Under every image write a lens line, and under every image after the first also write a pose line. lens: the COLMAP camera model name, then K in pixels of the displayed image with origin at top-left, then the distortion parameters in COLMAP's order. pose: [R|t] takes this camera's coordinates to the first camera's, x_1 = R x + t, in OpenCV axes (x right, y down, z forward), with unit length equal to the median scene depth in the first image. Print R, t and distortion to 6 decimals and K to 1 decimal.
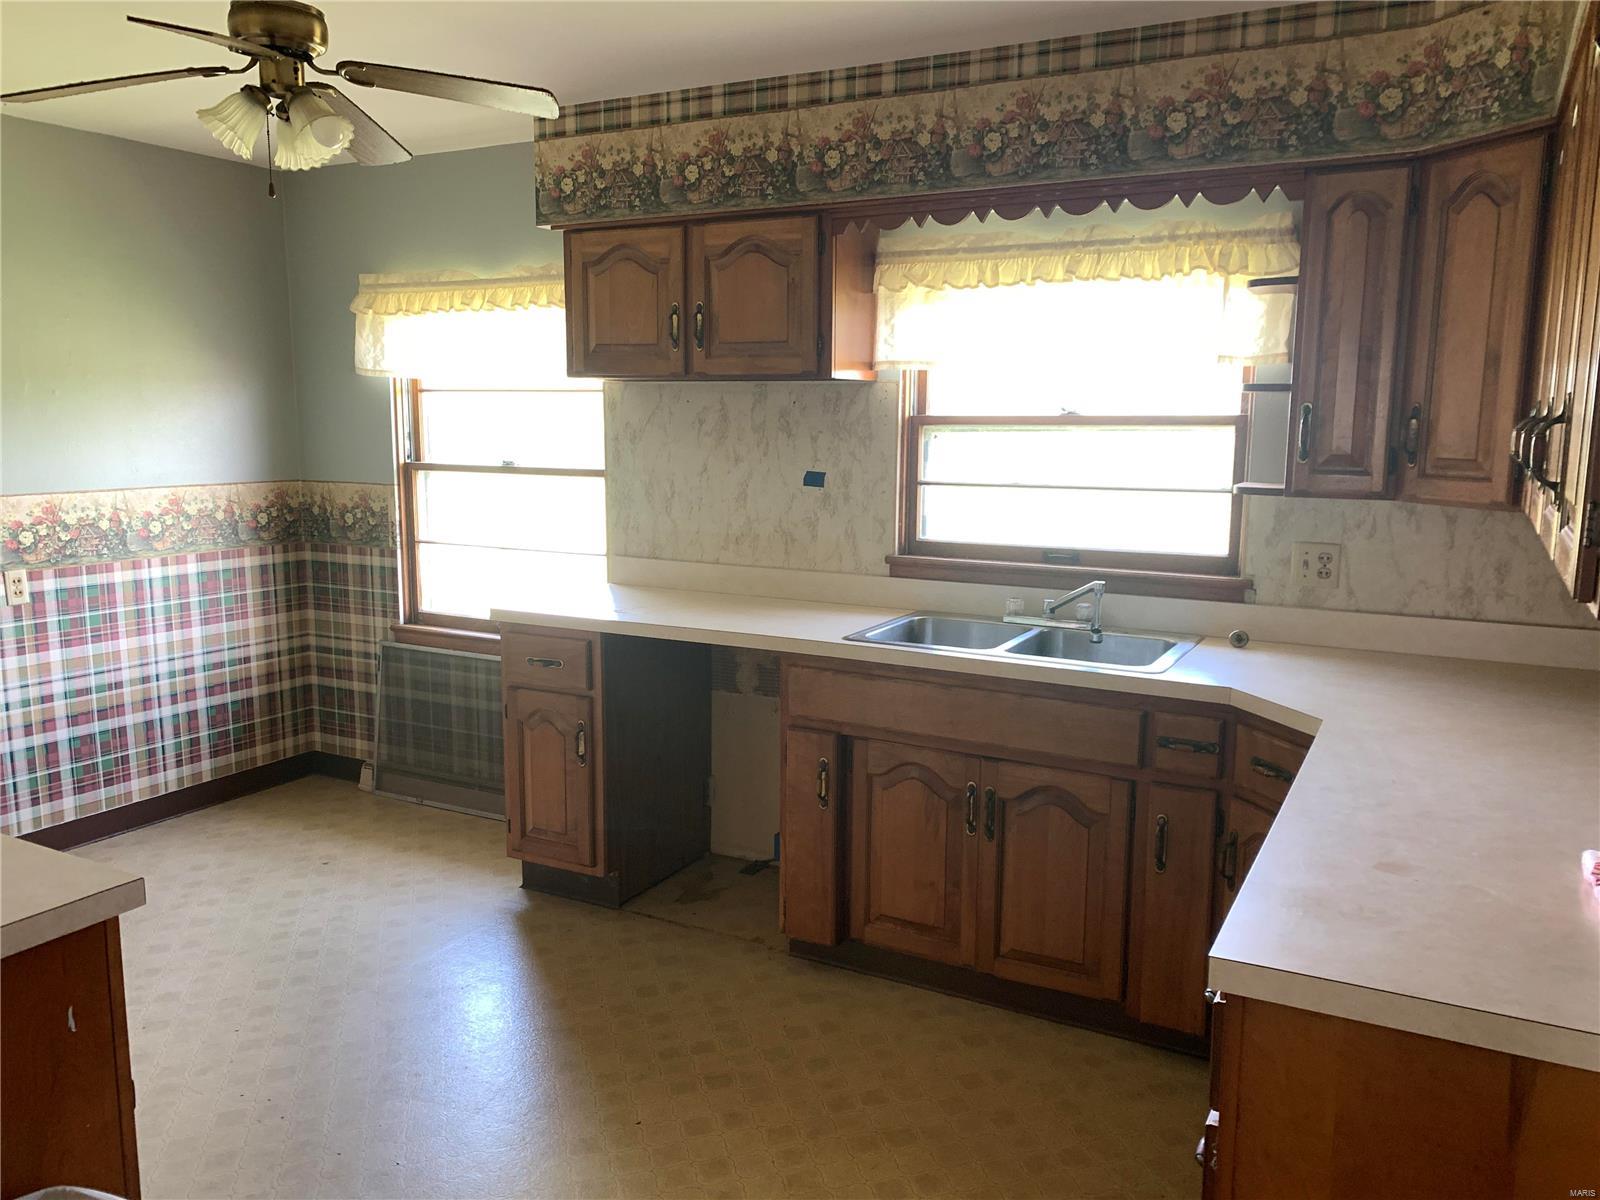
lens RADIAL K [[1240.4, 0, 826.0], [0, 1240.4, 601.5], [0, 0, 1]] dist [0.124630, -0.238340]
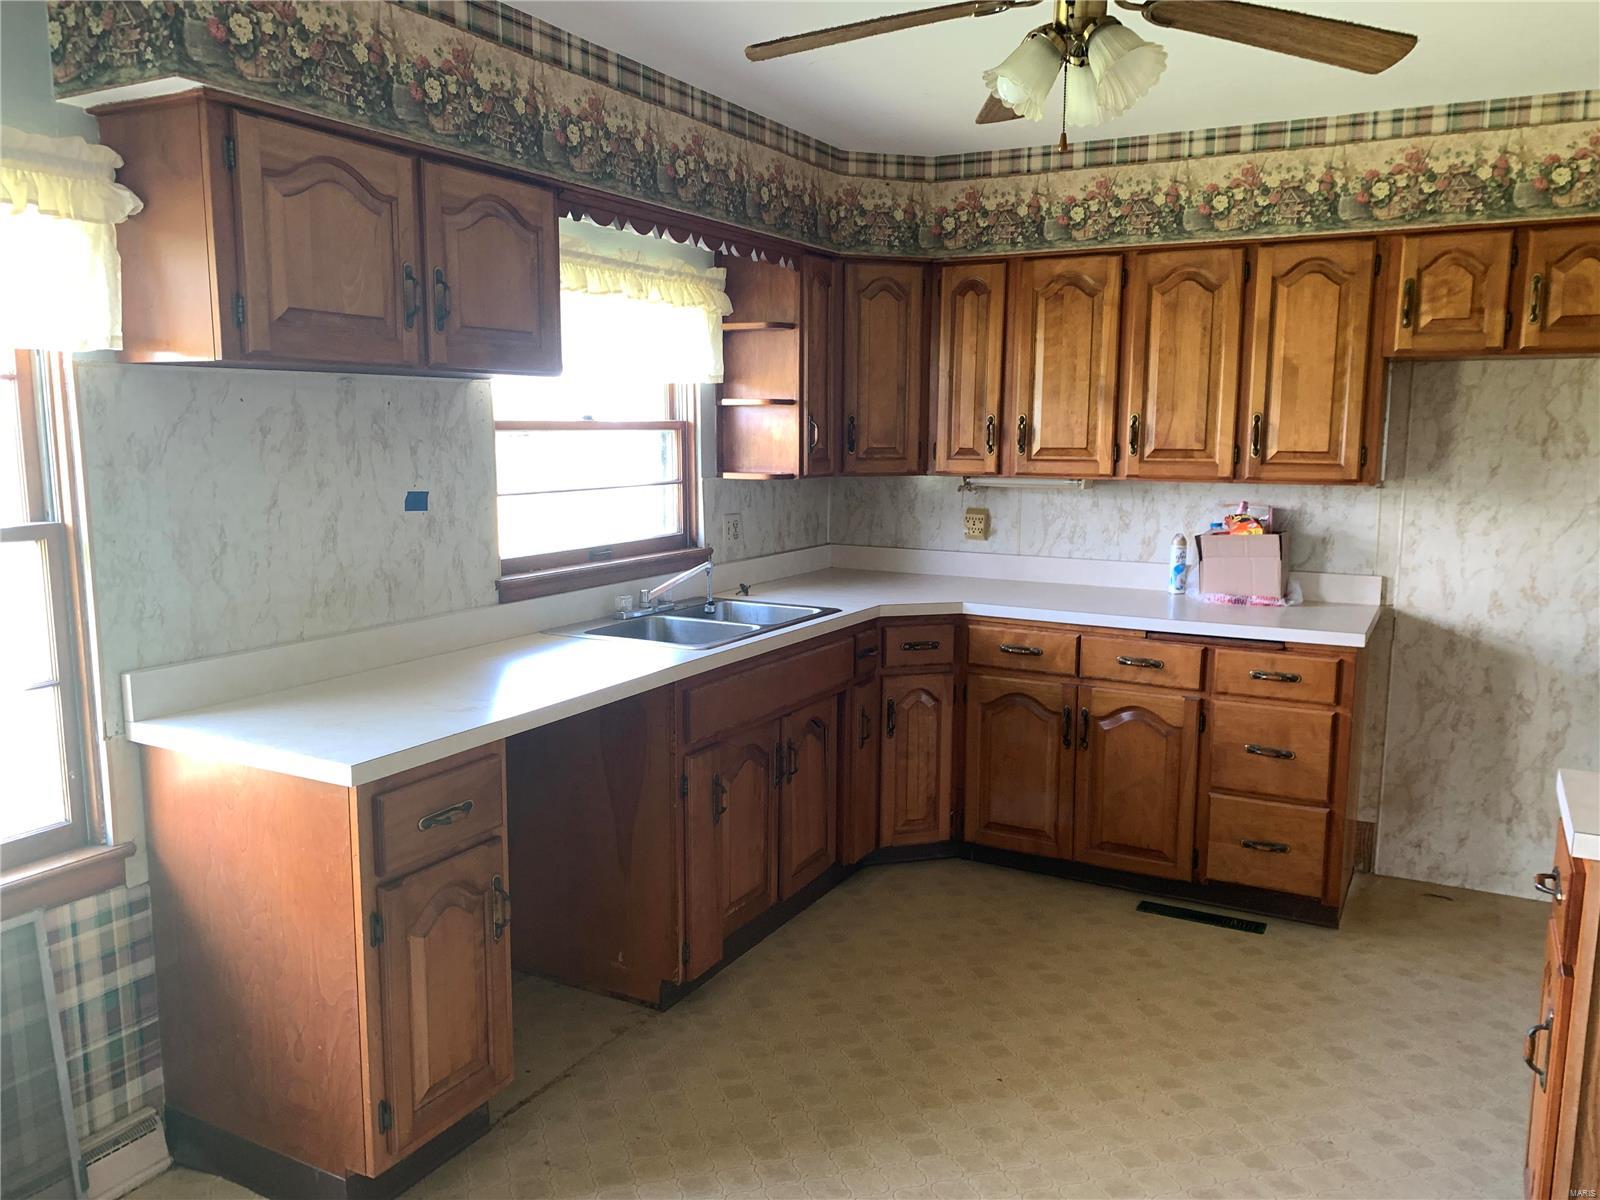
lens RADIAL K [[1240.4, 0, 826.0], [0, 1240.4, 601.5], [0, 0, 1]] dist [0.124630, -0.238340]
pose [[-0.012805, -0.152718, 0.988187, -0.875900], [0.142087, 0.977961, 0.152979, -0.132208], [-0.989771, 0.142368, 0.009177, 0.814243]]
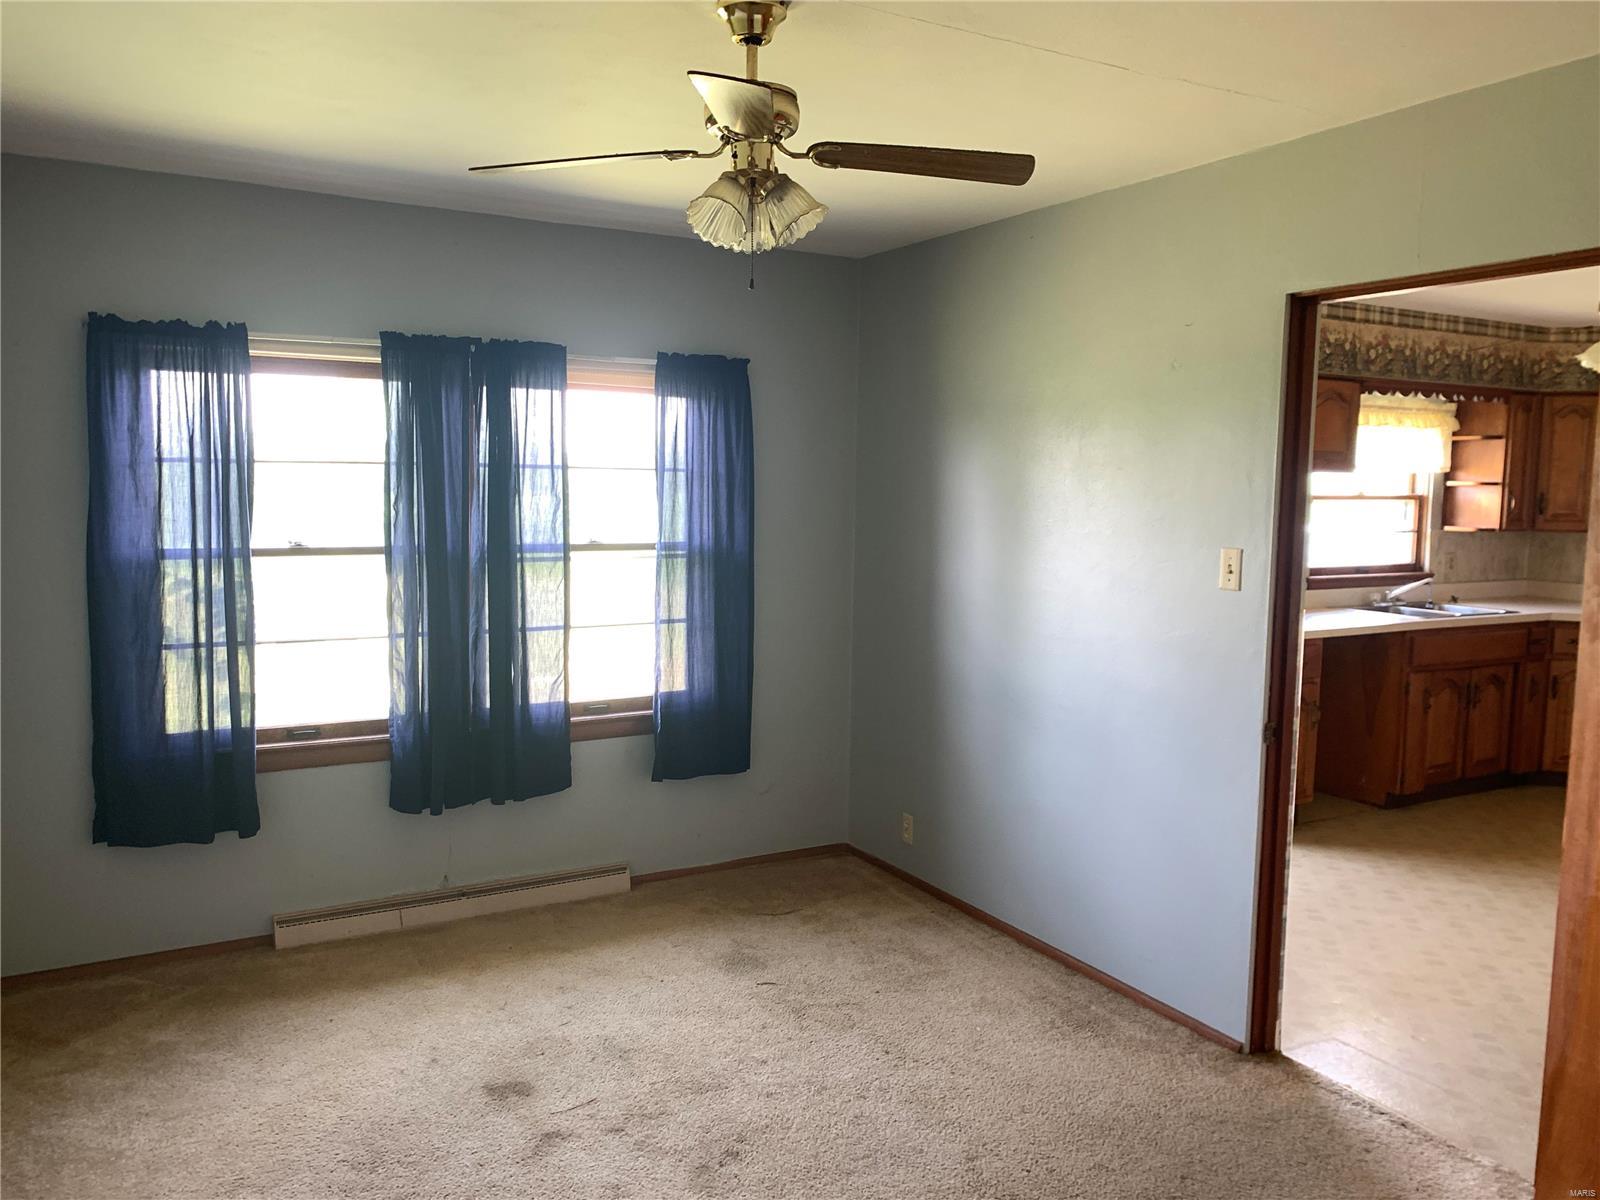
lens RADIAL K [[1209.5, 0, 800.0], [0, 1209.5, 600.0], [0, 0, 1]] dist [-0.002248, 0.004014]
pose [[0.536564, -0.085929, 0.839473, -1.792424], [0.114930, 0.992974, 0.028182, -0.139442], [-0.835997, 0.081359, 0.542669, 0.733808]]
